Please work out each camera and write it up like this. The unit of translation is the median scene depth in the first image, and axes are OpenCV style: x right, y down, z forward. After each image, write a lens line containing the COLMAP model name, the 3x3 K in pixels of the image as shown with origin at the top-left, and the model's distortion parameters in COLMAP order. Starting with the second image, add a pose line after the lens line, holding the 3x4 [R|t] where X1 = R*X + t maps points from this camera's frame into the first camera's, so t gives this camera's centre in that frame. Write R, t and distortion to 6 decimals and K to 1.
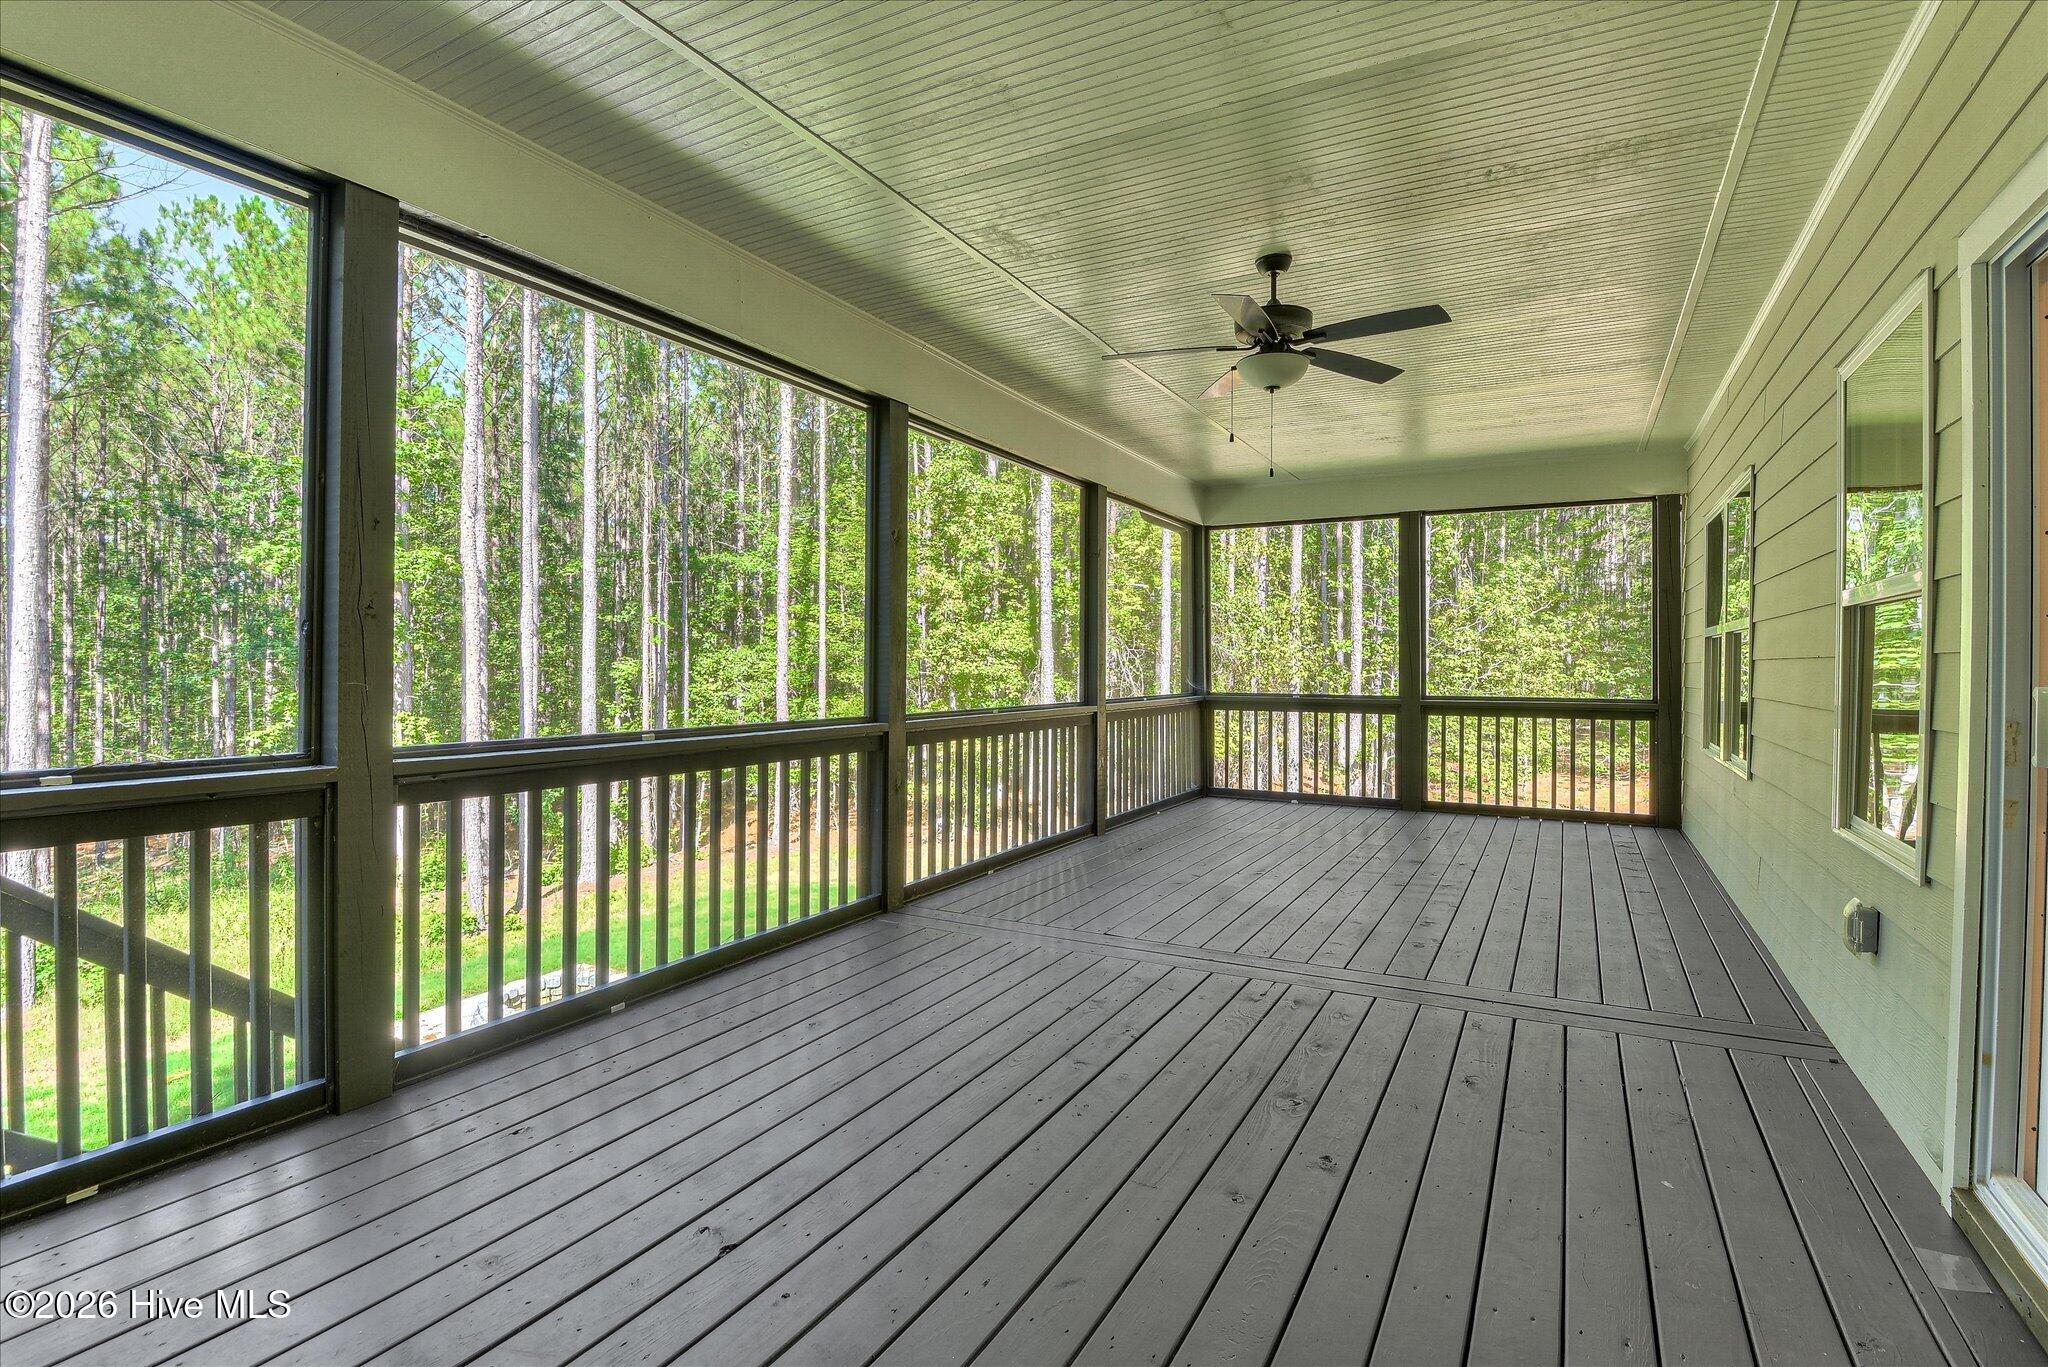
lens RADIAL K [[1001.8, 0, 1024.0], [0, 1001.8, 683.5], [0, 0, 1]] dist [0.038895, -0.042289]
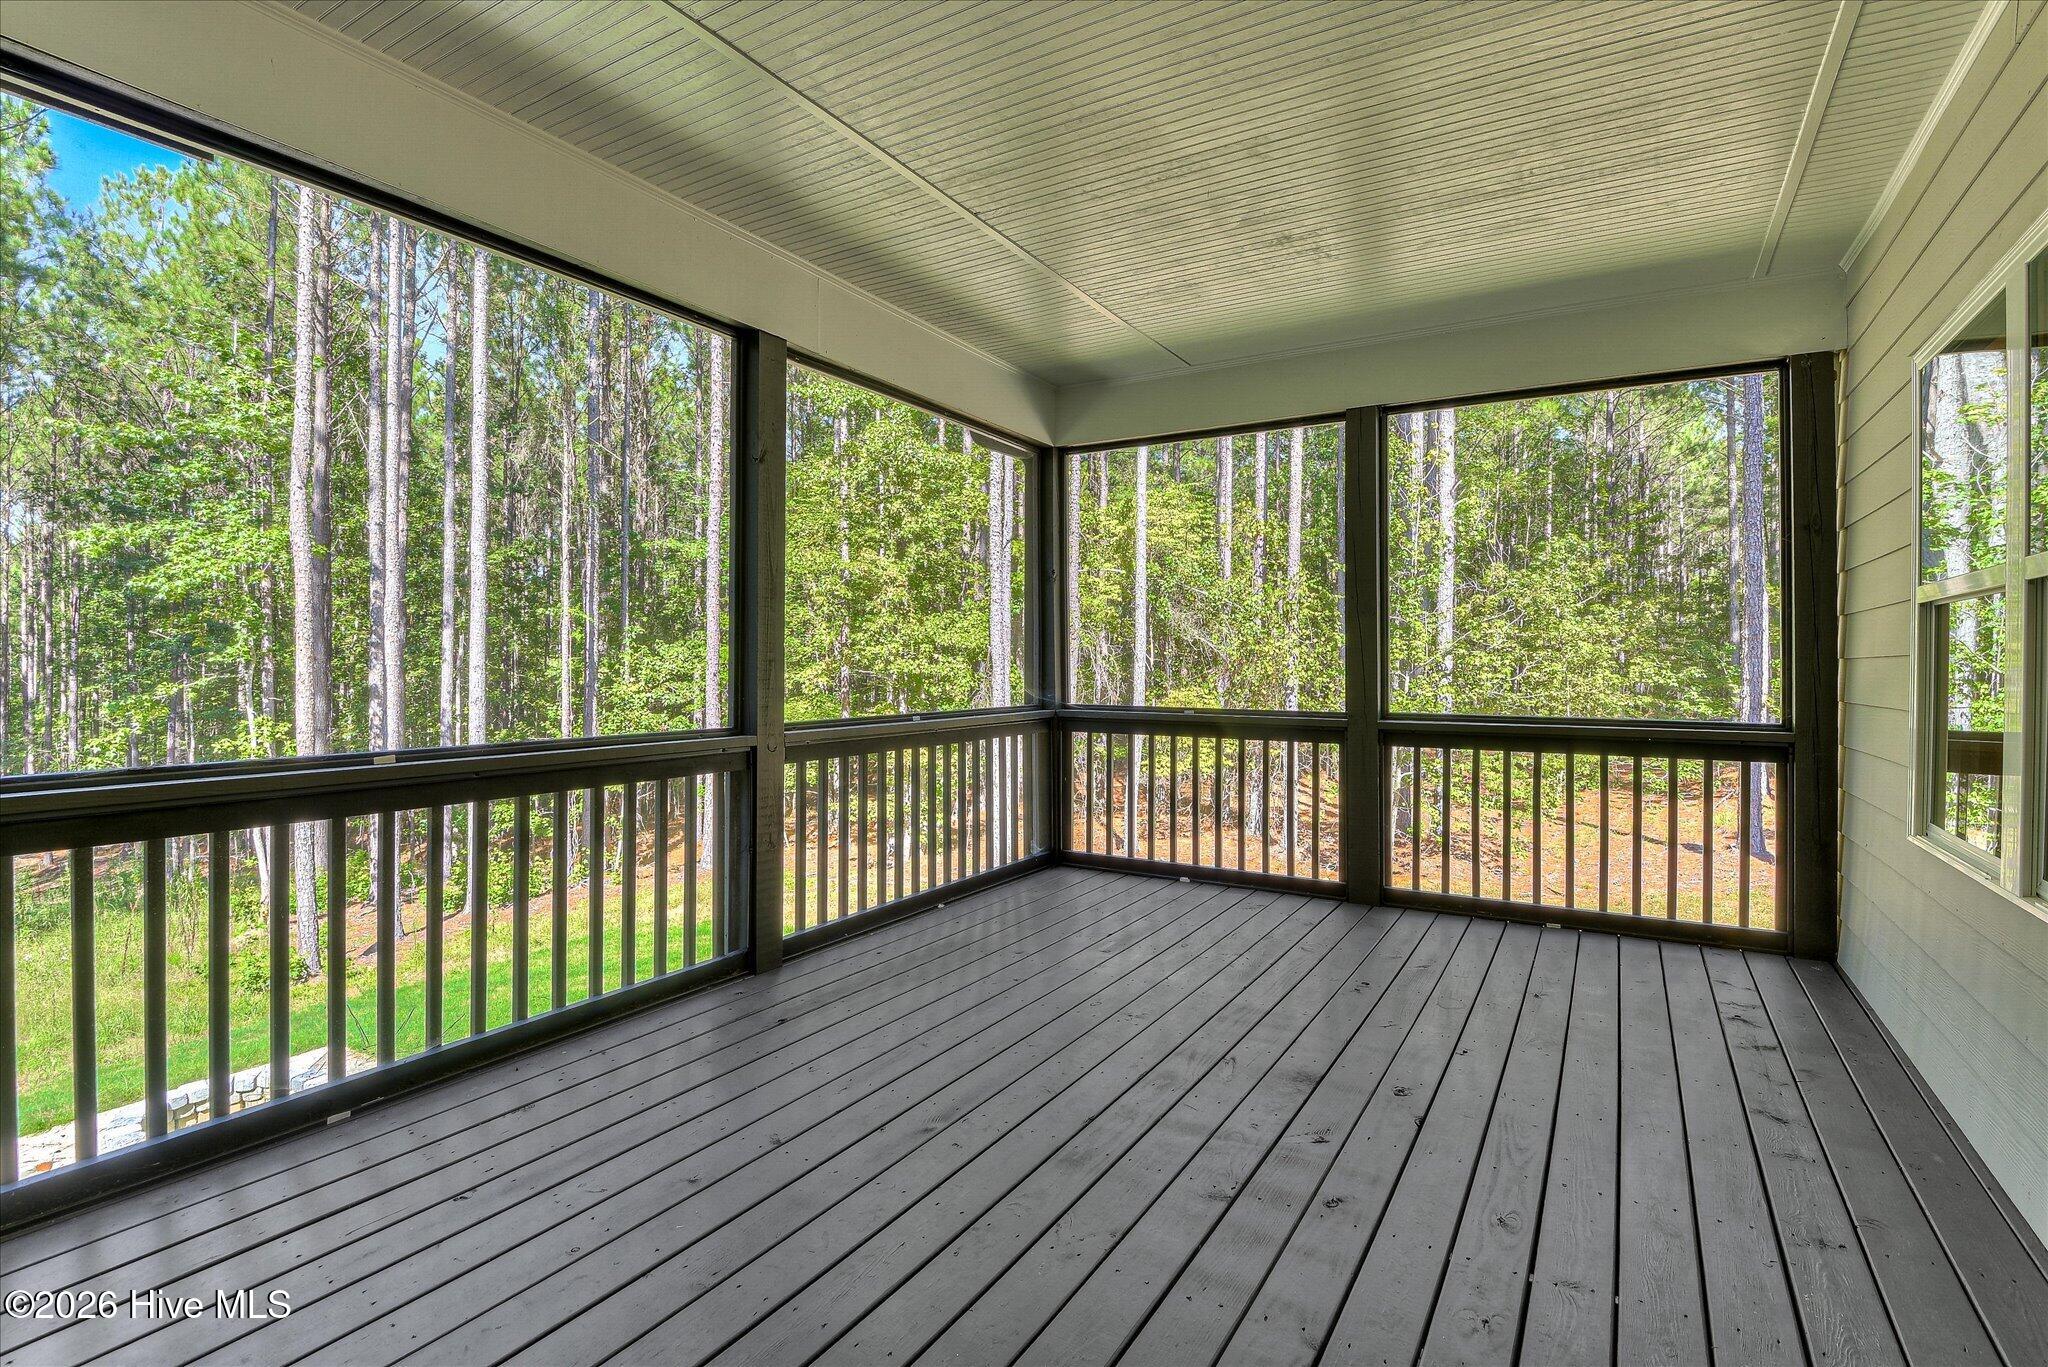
lens RADIAL K [[995.4, 0, 1033.0], [0, 995.4, 670.1], [0, 0, 1]] dist [-0.002446, -0.000048]
pose [[0.999213, 0.001148, -0.039643, 0.113397], [-0.001623, 0.999927, -0.011956, -0.003474], [0.039627, 0.012011, 0.999142, 0.213385]]
